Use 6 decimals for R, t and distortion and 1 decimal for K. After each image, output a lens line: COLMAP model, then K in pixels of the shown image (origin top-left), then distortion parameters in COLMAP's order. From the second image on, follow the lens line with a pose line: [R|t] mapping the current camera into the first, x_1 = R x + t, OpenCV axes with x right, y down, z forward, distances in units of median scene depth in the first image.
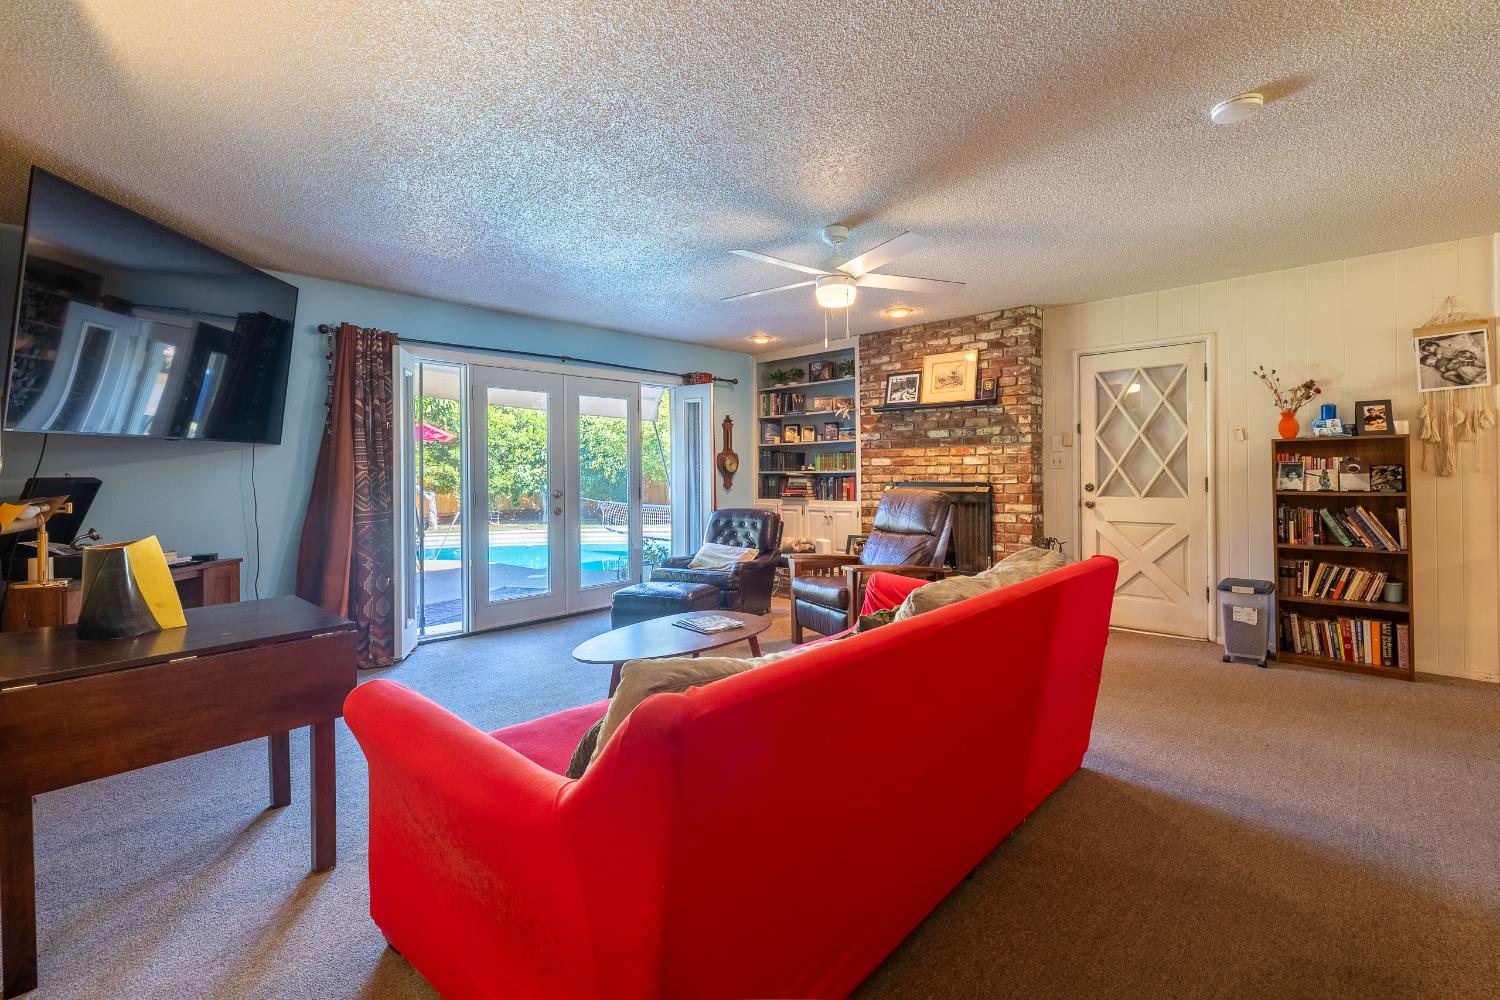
lens RADIAL K [[685.3, 0, 775.1], [0, 685.3, 475.9], [0, 0, 1]] dist [-0.004815, -0.000311]
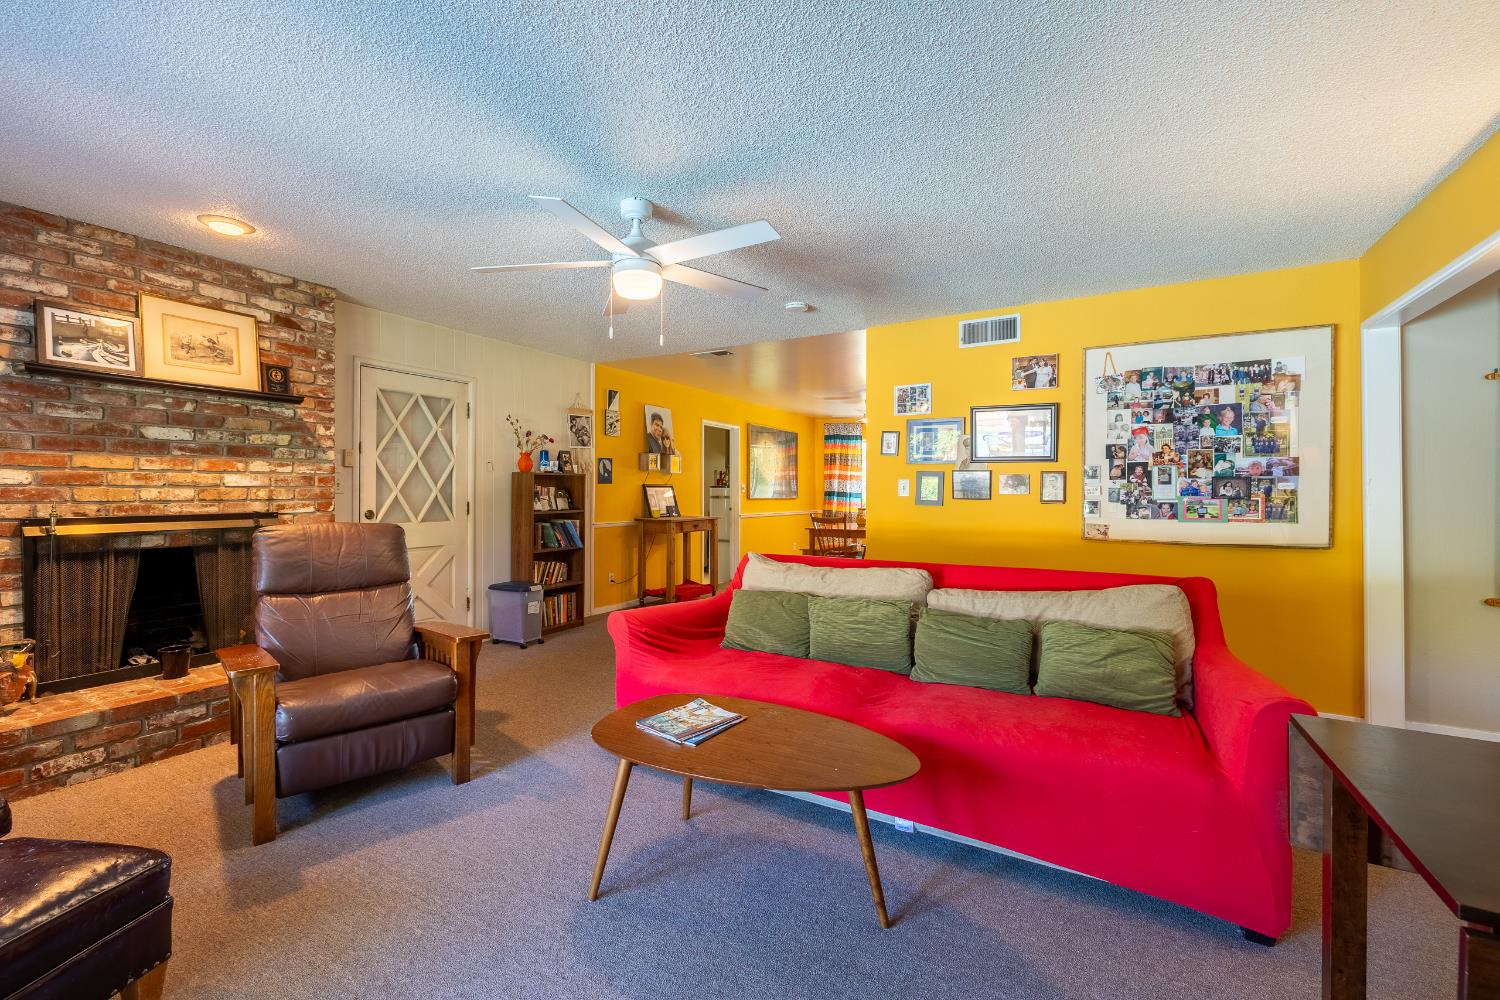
lens RADIAL K [[637.9, 0, 750.5], [0, 637.9, 494.9], [0, 0, 1]] dist [-0.001544, -0.000280]
pose [[-0.239579, 0.004194, 0.970868, -0.441653], [0.007388, 0.999970, -0.002497, -0.002918], [-0.970849, 0.006575, -0.239602, 0.671296]]
